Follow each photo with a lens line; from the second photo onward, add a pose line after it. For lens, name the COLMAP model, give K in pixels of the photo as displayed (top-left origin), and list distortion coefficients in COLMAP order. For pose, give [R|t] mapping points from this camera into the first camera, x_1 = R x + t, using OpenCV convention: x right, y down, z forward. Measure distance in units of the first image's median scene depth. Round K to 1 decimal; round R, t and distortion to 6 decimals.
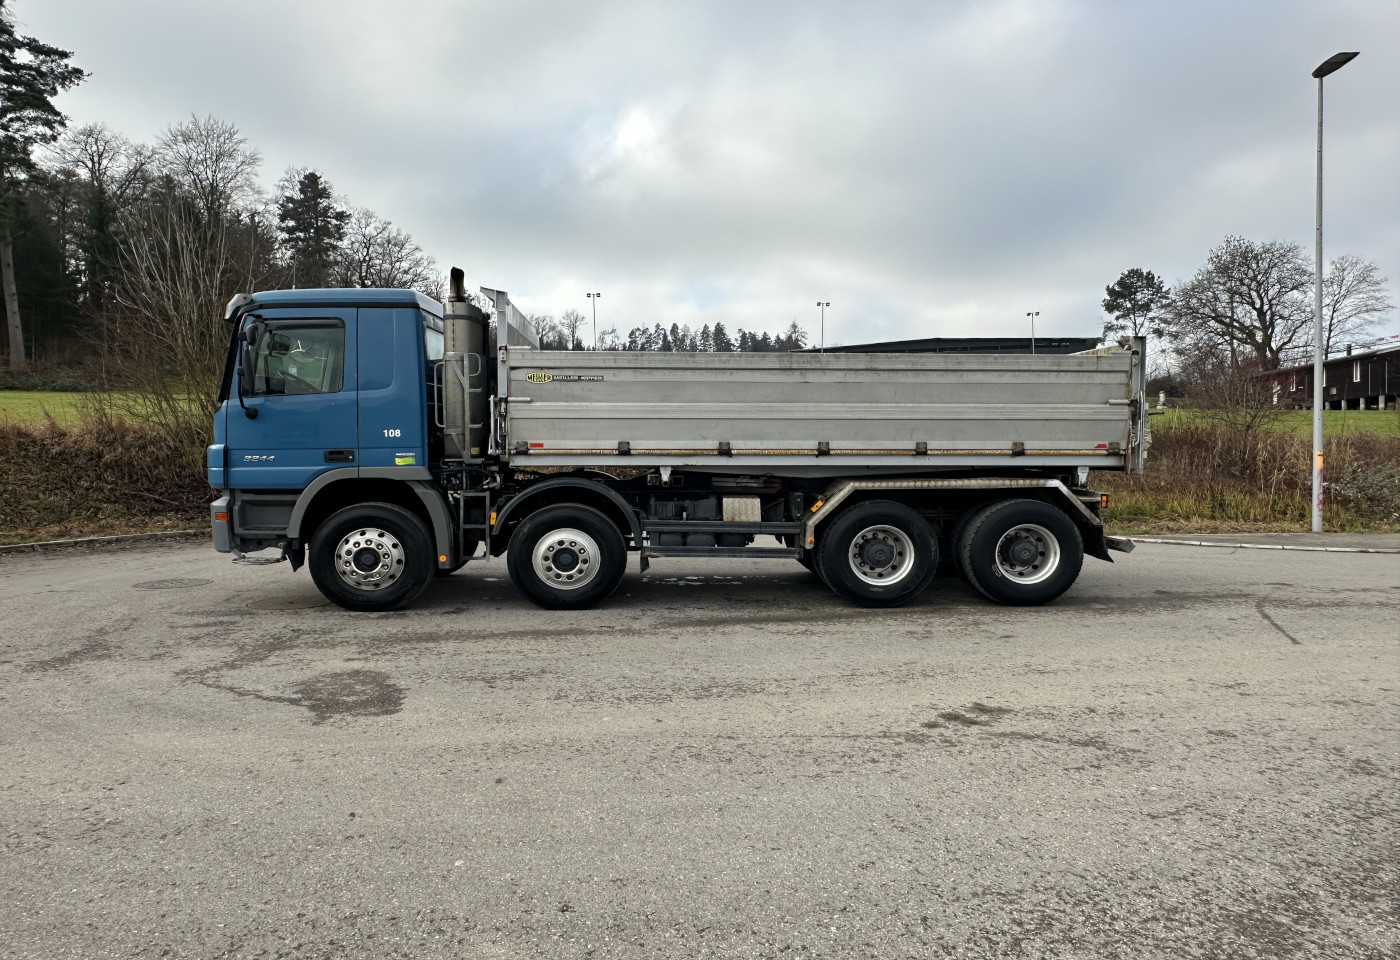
lens RADIAL K [[921.1, 0, 700.0], [0, 921.1, 458.9], [0, 0, 1]] dist [0.002969, 0.000311]
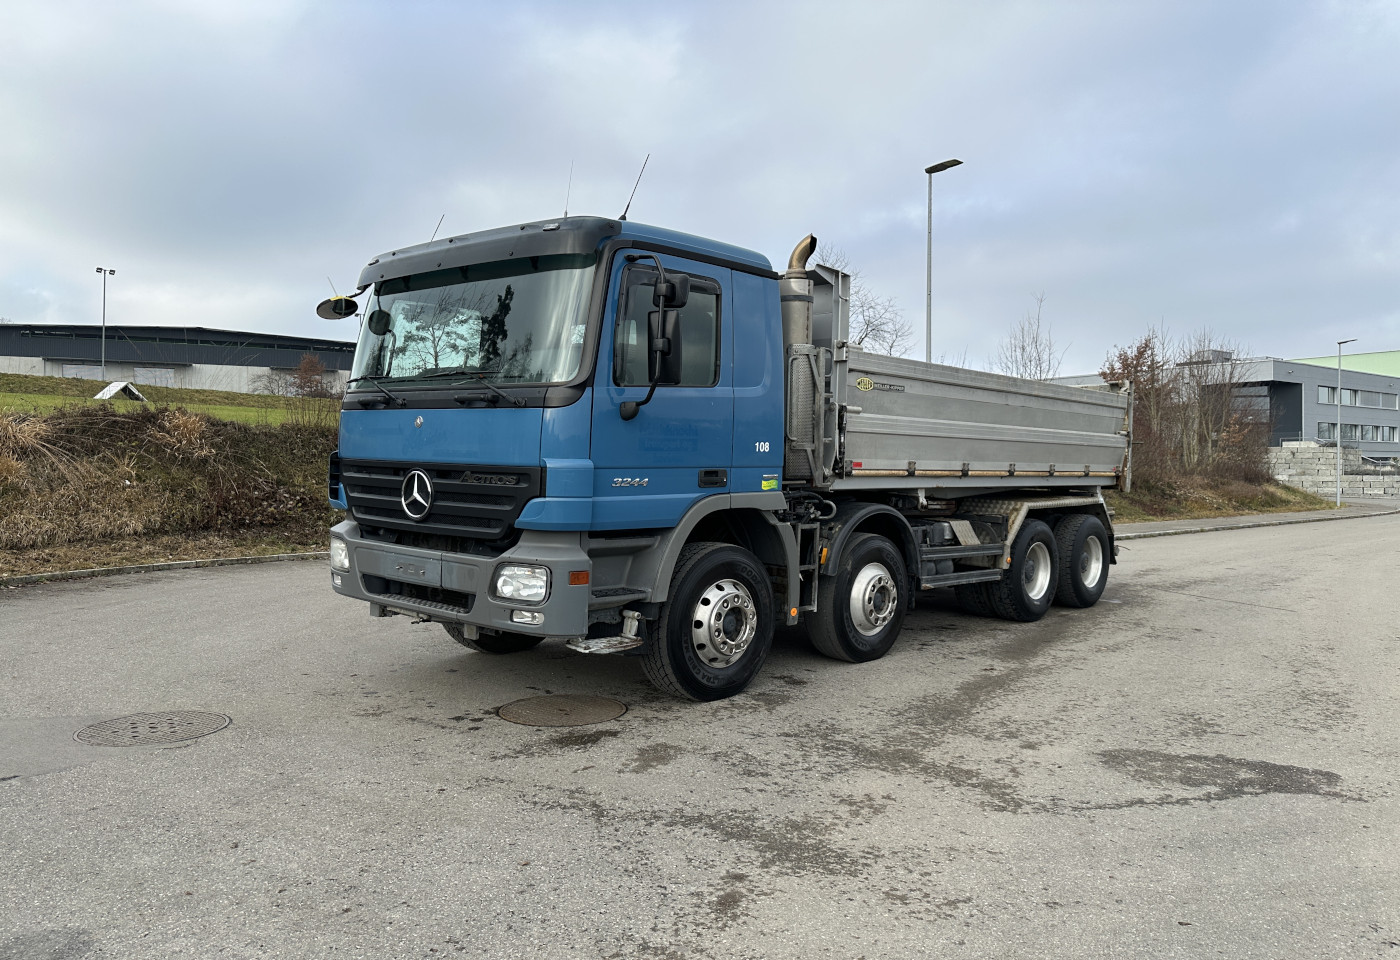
lens RADIAL K [[1001.5, 0, 700.0], [0, 1001.5, 480.0], [0, 0, 1]] dist [0.039738, -0.076922]
pose [[0.690236, -0.002674, 0.723579, -0.926995], [-0.002491, 0.999978, 0.006072, -0.006095], [-0.723580, -0.005994, 0.690214, 0.475630]]
